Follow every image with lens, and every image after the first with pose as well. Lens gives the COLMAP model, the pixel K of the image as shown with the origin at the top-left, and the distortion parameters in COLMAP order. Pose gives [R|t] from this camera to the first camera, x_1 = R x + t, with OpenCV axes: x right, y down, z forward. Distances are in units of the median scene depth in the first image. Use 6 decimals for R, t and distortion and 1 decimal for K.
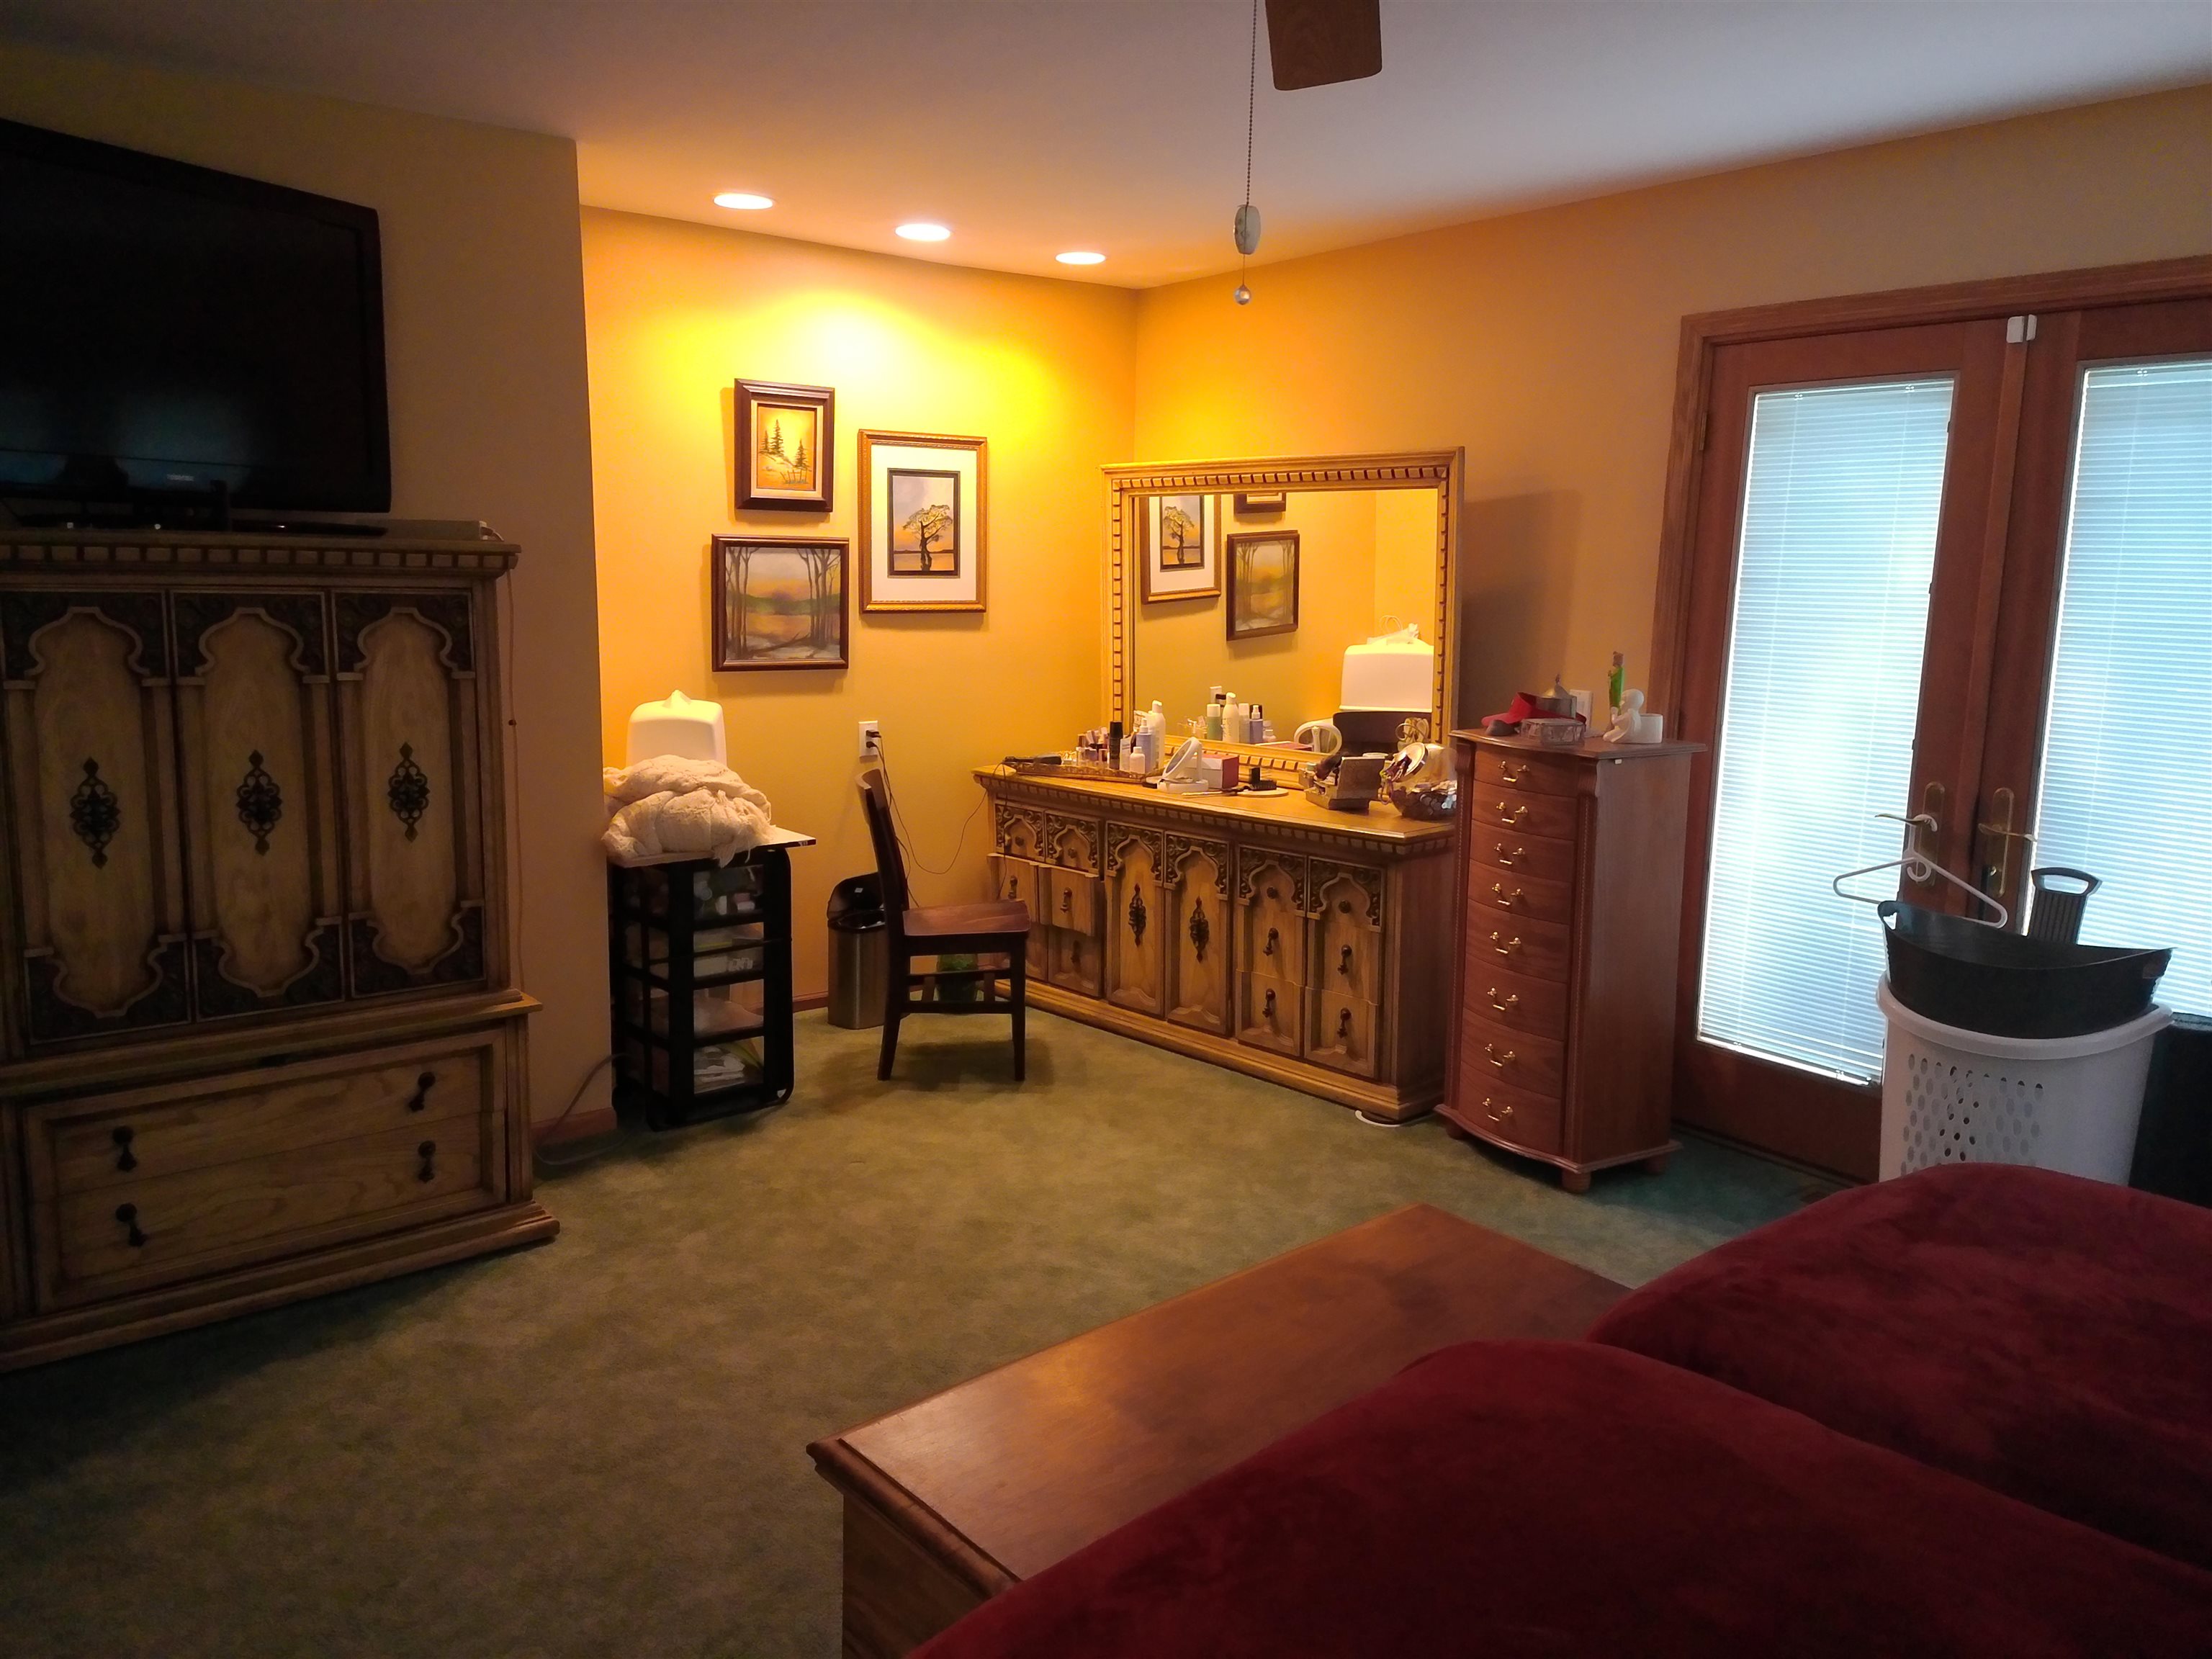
lens RADIAL K [[1658.3, 0, 1137.6], [0, 1658.3, 837.4], [0, 0, 1]] dist [0.097523, -0.051133]
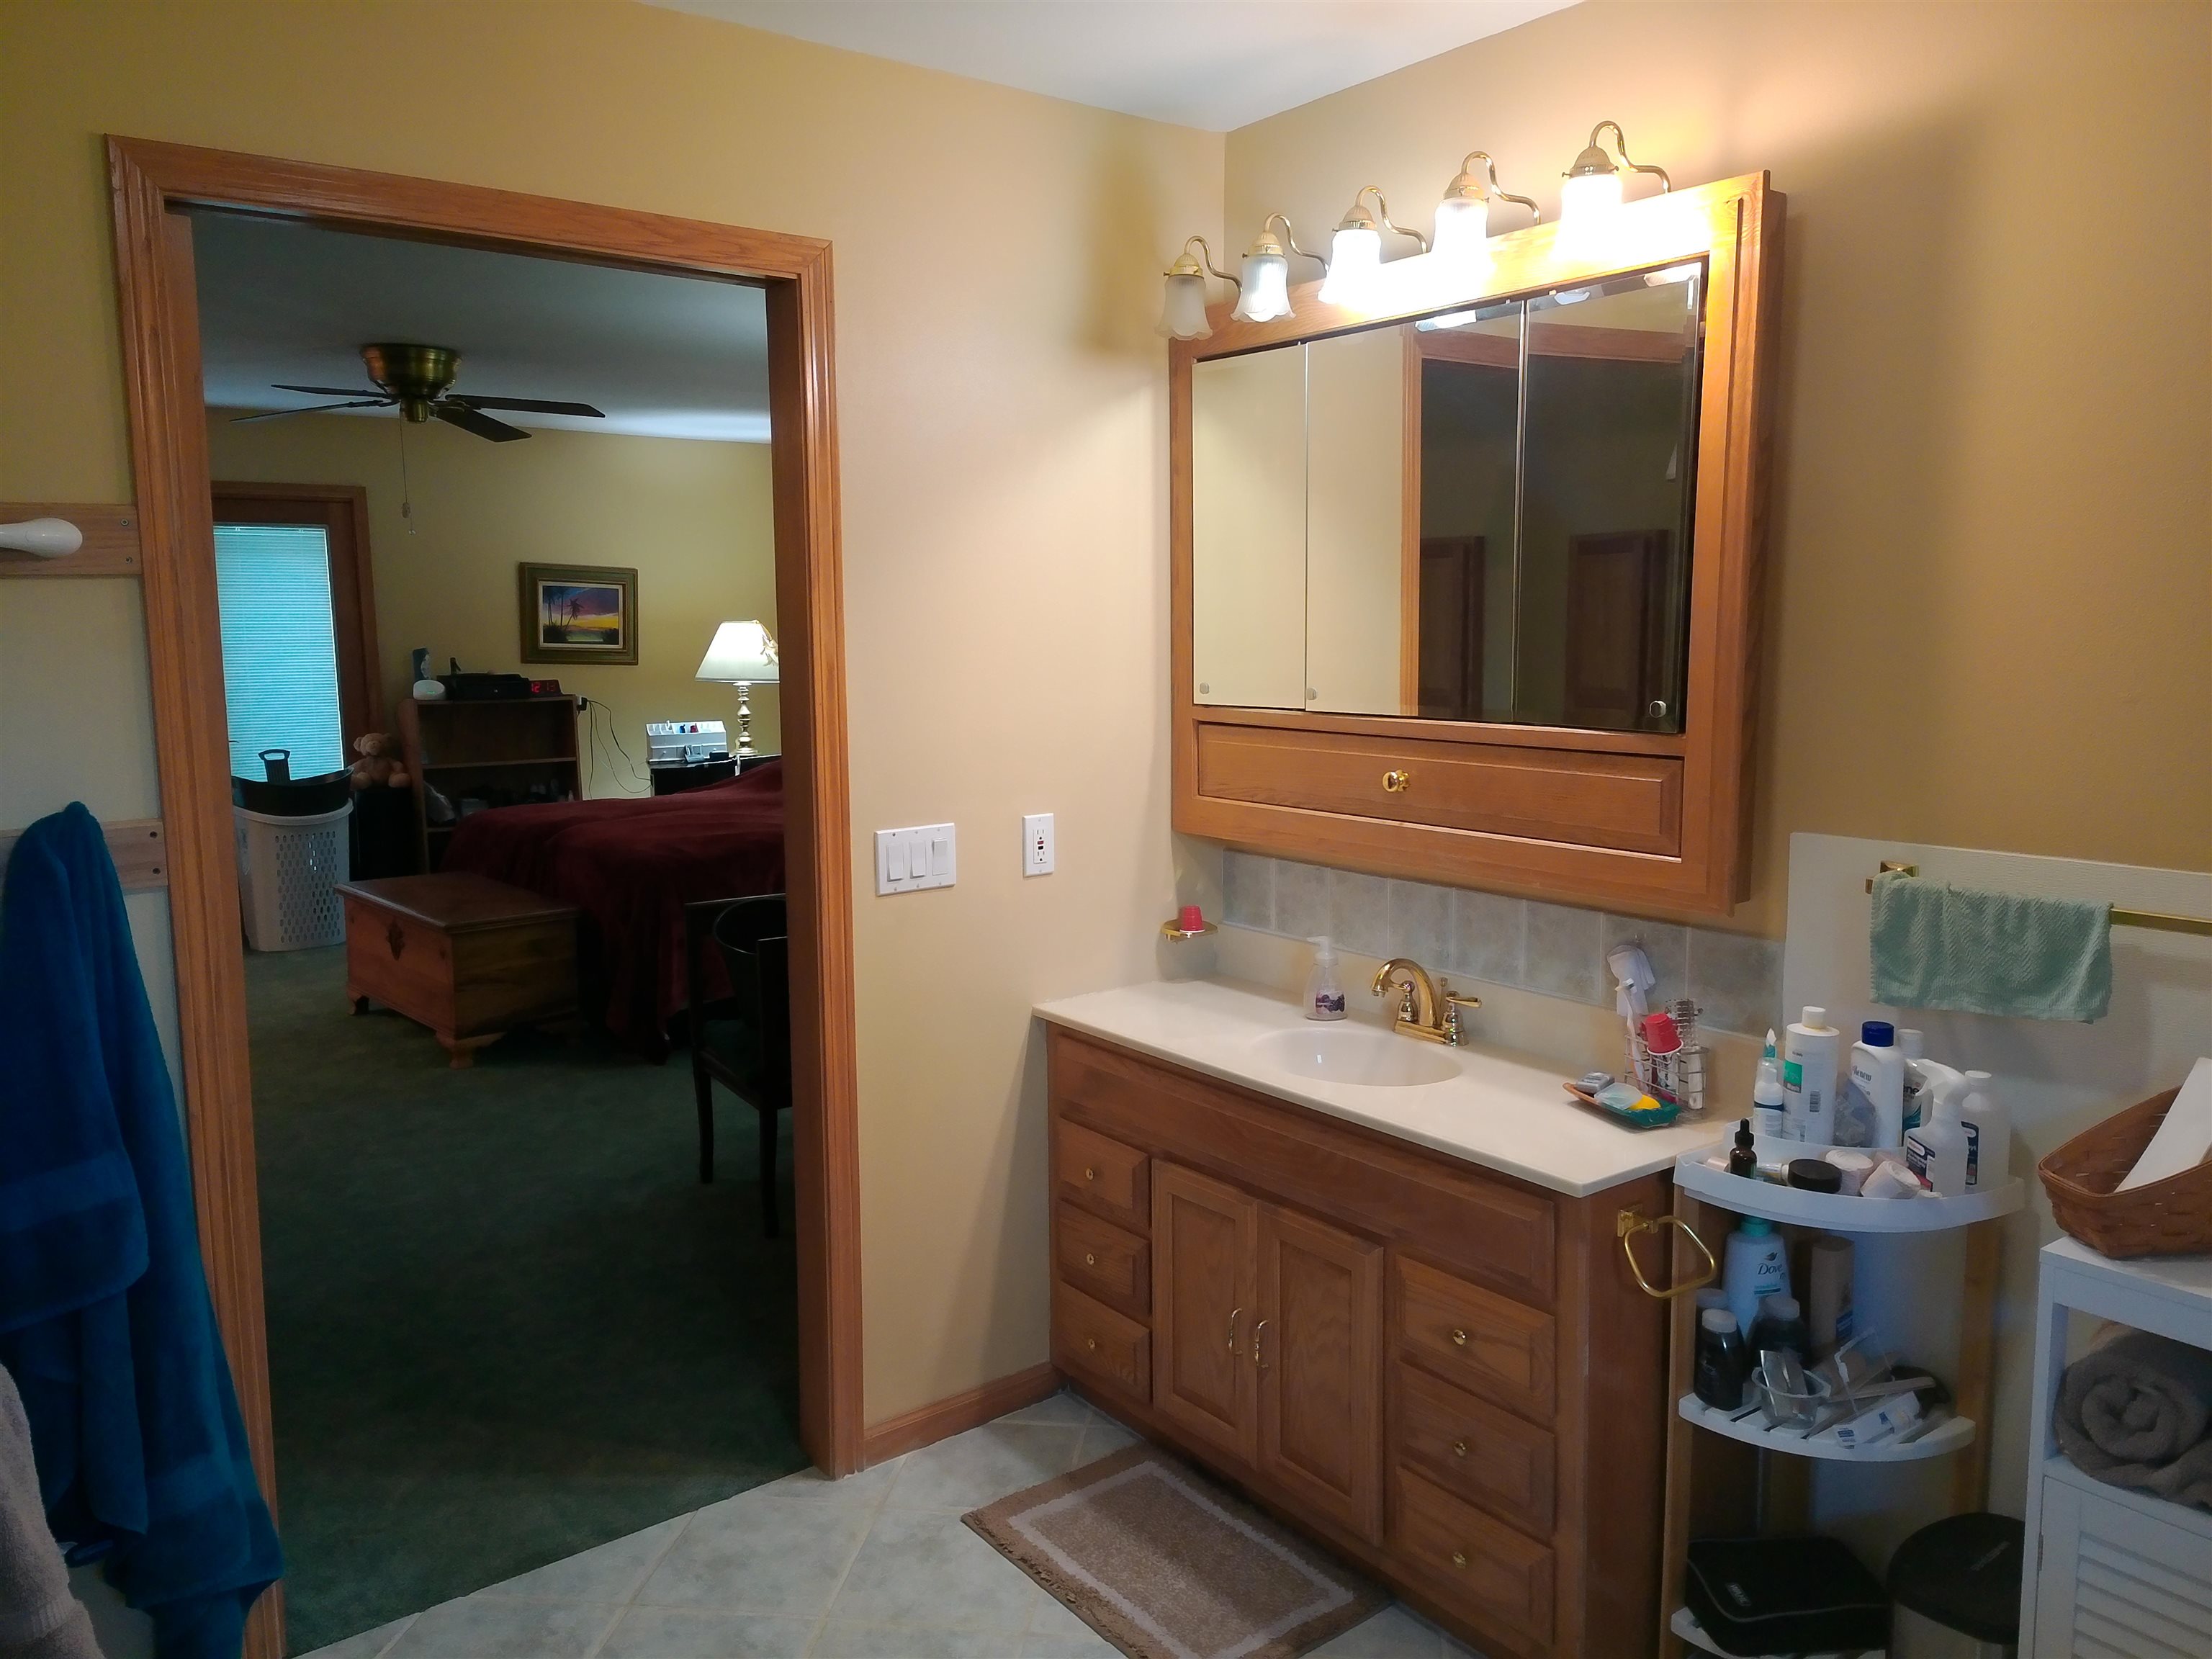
lens RADIAL K [[1658.3, 0, 1122.1], [0, 1658.3, 823.1], [0, 0, 1]] dist [0.097523, -0.051133]
pose [[-0.008151, -0.149964, 0.988658, -1.648494], [0.174477, 0.973311, 0.149075, -0.024012], [-0.984627, 0.173713, 0.018232, -0.120437]]
